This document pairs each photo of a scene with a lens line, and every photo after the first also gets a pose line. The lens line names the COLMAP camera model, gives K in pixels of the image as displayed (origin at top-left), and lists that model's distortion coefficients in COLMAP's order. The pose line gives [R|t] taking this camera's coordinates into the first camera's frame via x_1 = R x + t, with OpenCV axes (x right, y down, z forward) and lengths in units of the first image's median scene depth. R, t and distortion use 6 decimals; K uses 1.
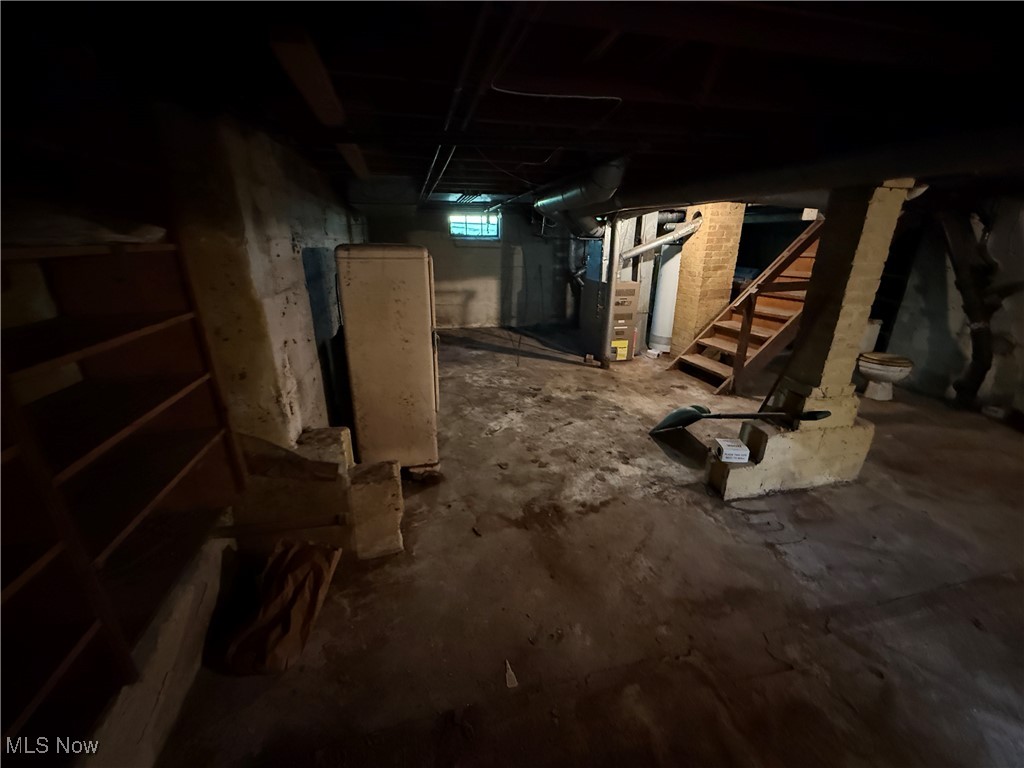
lens RADIAL K [[412.5, 0, 508.8], [0, 412.5, 382.8], [0, 0, 1]] dist [0.002267, 0.000452]
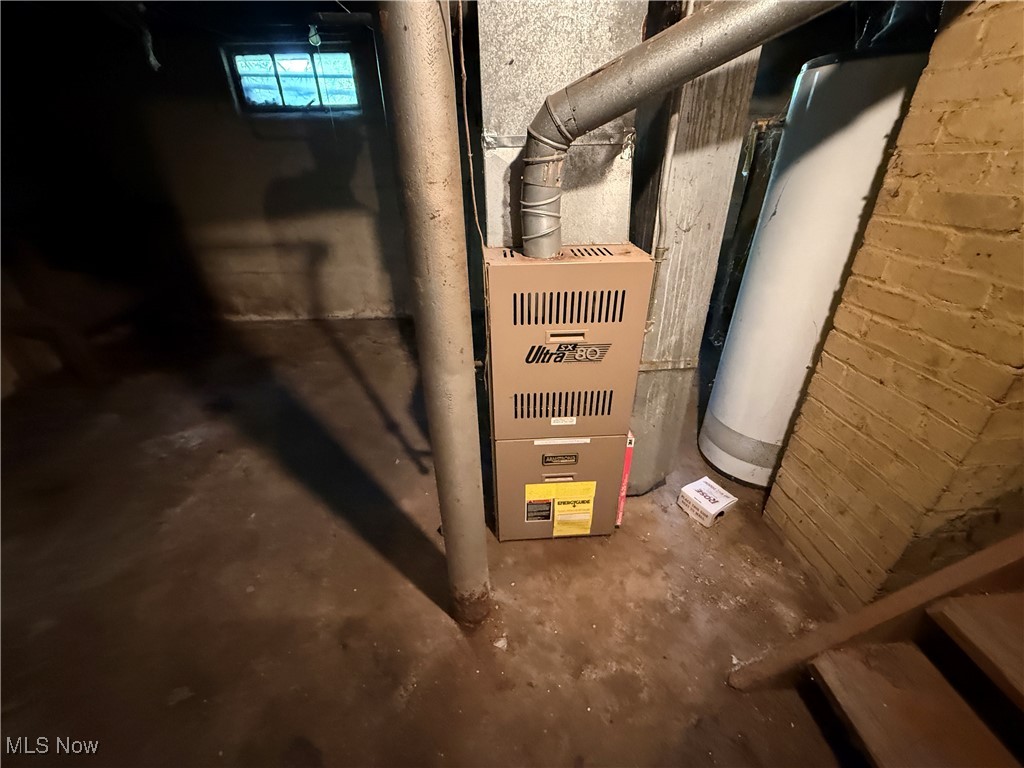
lens RADIAL K [[412.5, 0, 511.5], [0, 412.5, 377.8], [0, 0, 1]] dist [0.002267, 0.000452]
pose [[0.982006, 0.065584, -0.177098, 0.374748], [-0.035663, 0.985290, 0.167126, -0.280041], [0.185454, -0.157803, 0.969899, 1.006339]]
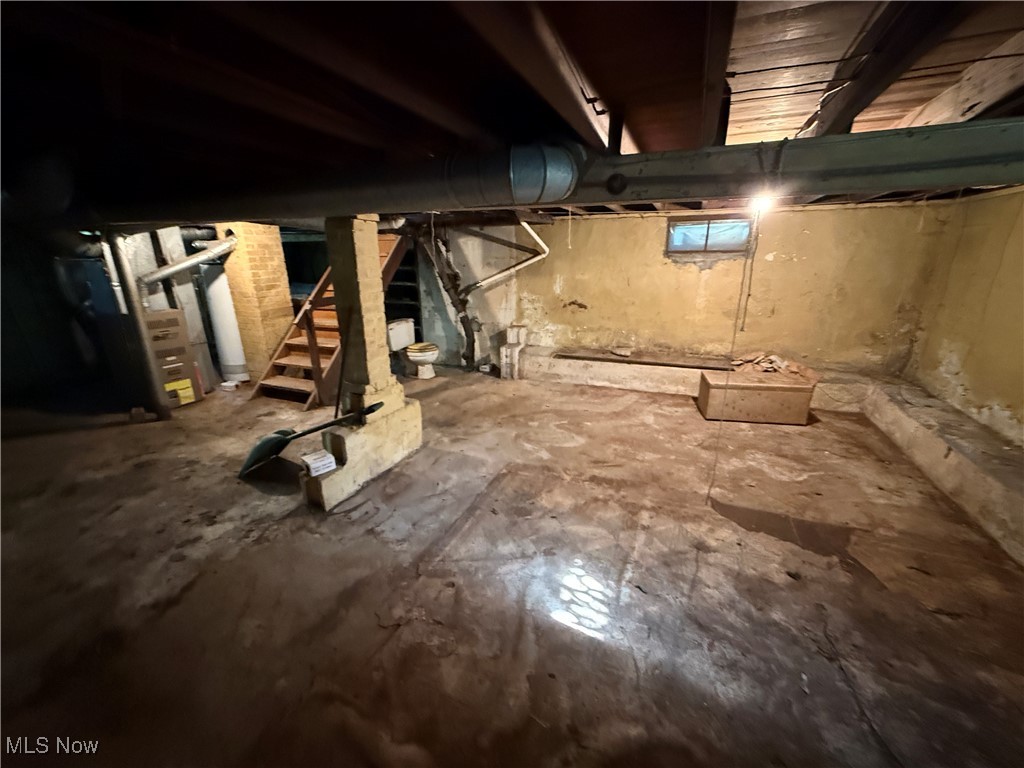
lens RADIAL K [[412.5, 0, 511.1], [0, 412.5, 380.7], [0, 0, 1]] dist [0.002267, 0.000452]
pose [[0.599124, -0.240364, 0.763725, 0.053966], [0.269794, 0.958696, 0.090079, 0.002570], [-0.753831, 0.152079, 0.639227, -0.031815]]
